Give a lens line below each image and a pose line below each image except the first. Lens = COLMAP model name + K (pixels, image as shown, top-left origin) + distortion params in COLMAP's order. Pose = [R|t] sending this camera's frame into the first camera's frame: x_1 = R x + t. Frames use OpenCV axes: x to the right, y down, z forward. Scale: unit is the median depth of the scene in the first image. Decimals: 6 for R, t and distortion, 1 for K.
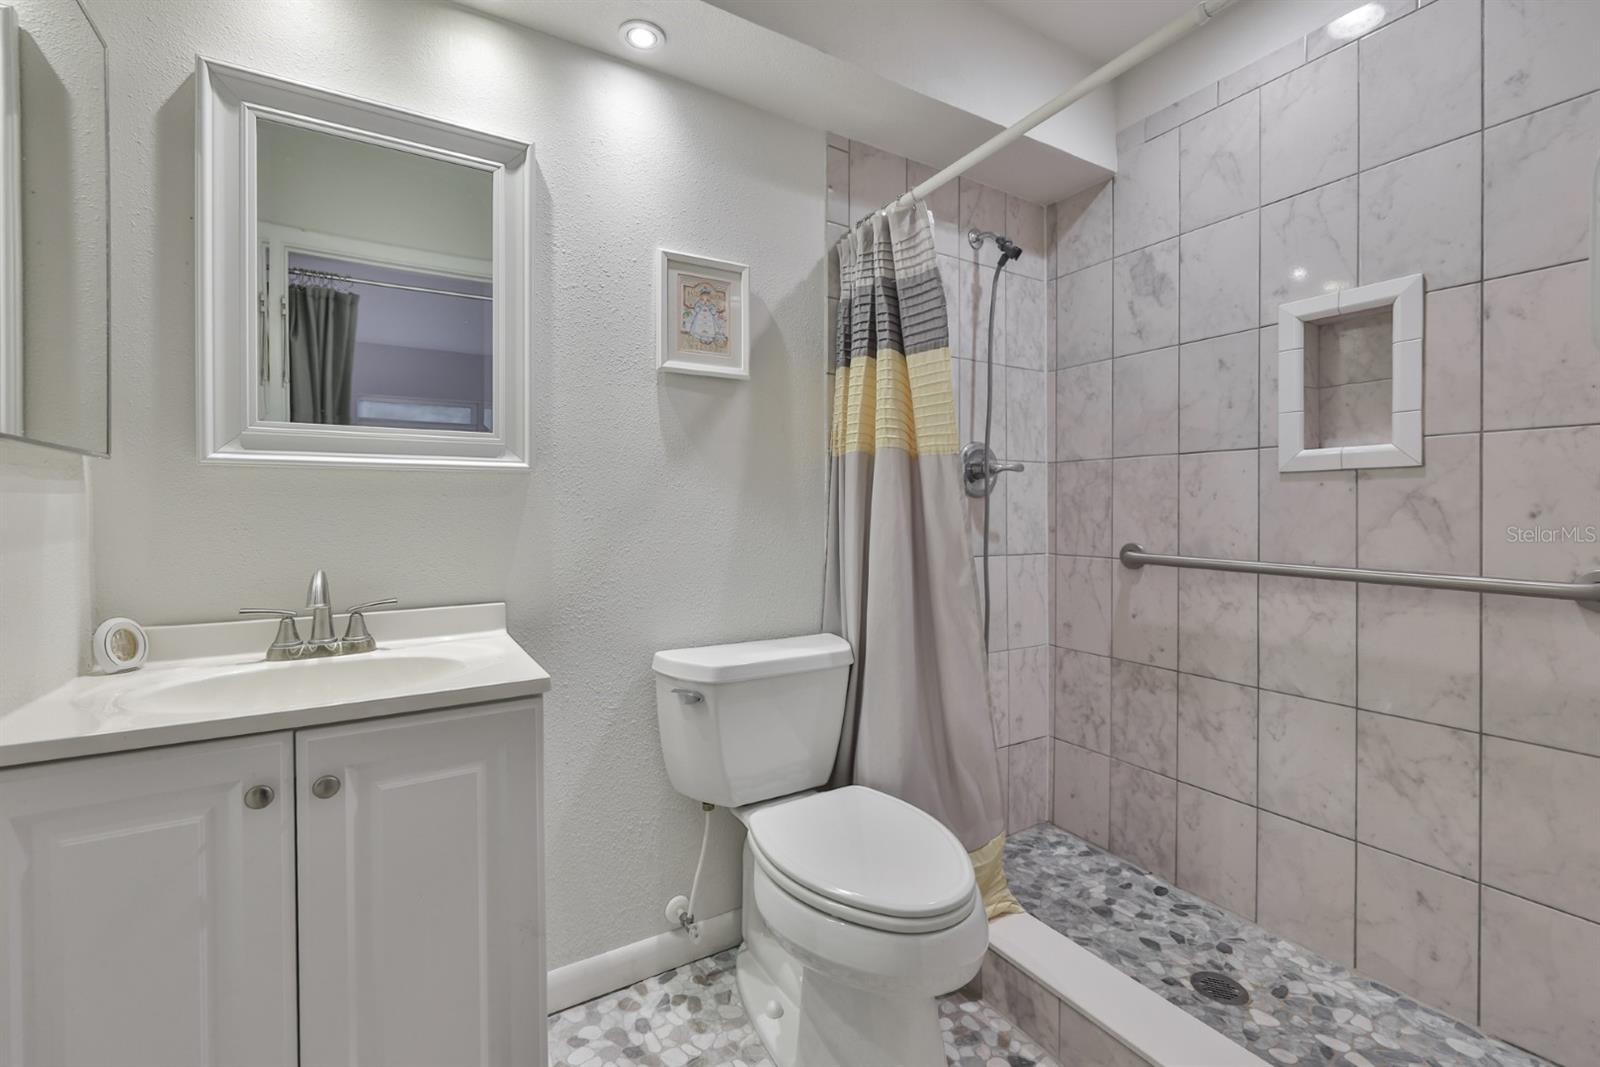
lens RADIAL K [[653.5, 0, 799.6], [0, 653.5, 517.5], [0, 0, 1]] dist [0.001298, 0.000232]
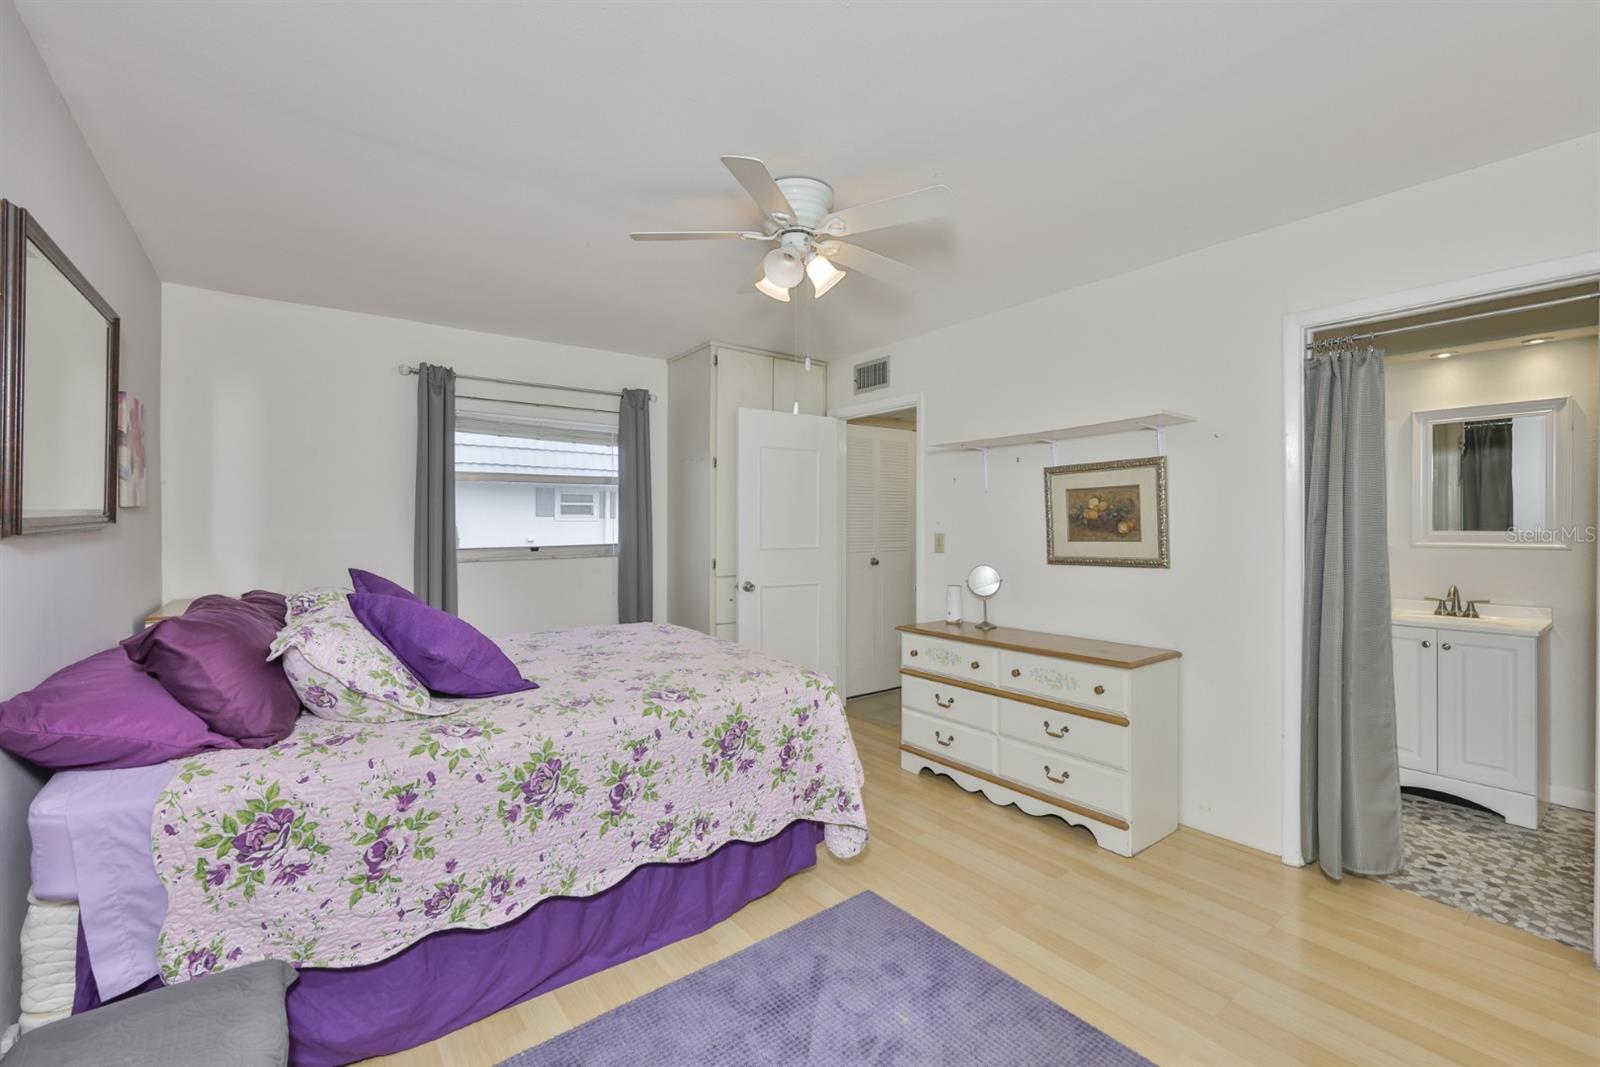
lens RADIAL K [[653.5, 0, 799.6], [0, 653.5, 517.5], [0, 0, 1]] dist [0.001298, 0.000232]
pose [[0.079884, 0.001424, -0.996803, 1.322606], [-0.008988, 0.999959, 0.000708, -0.134103], [0.996764, 0.008903, 0.079894, -1.452373]]
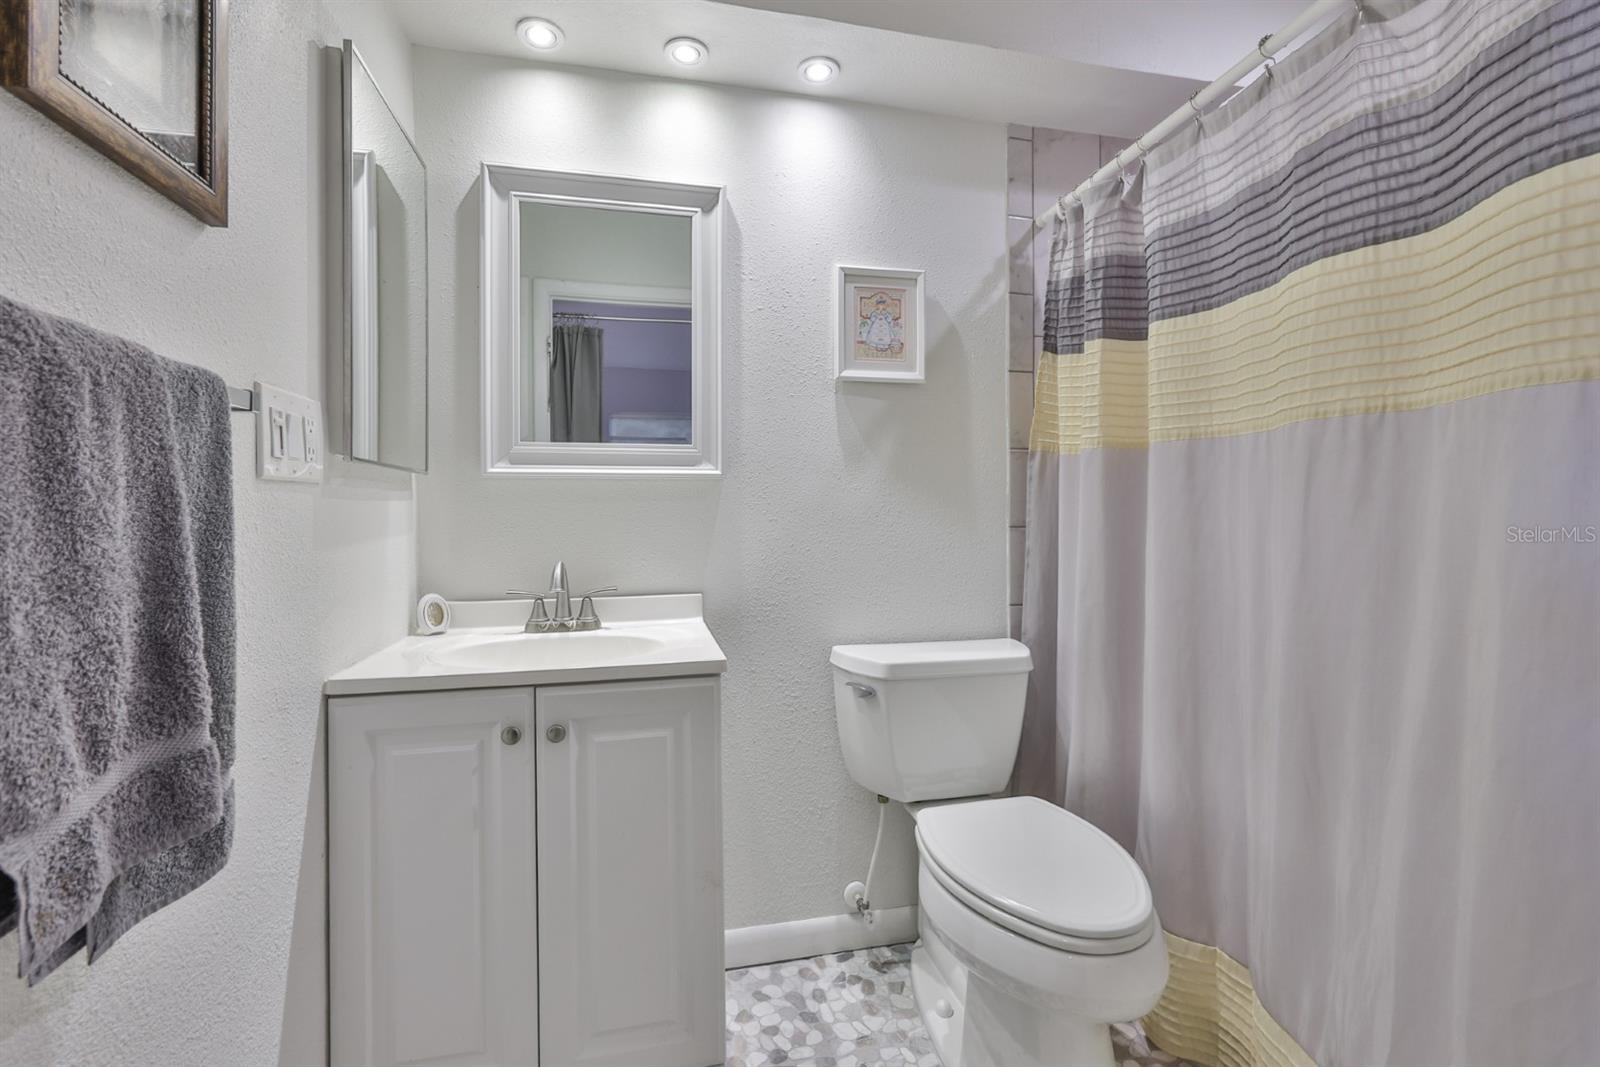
lens RADIAL K [[653.5, 0, 799.6], [0, 653.5, 517.5], [0, 0, 1]] dist [0.001298, 0.000232]
pose [[0.951959, 0.000984, -0.306222, 0.054049], [-0.001795, 0.999996, -0.002366, 0.000072], [0.306219, 0.002802, 0.951957, -0.025869]]
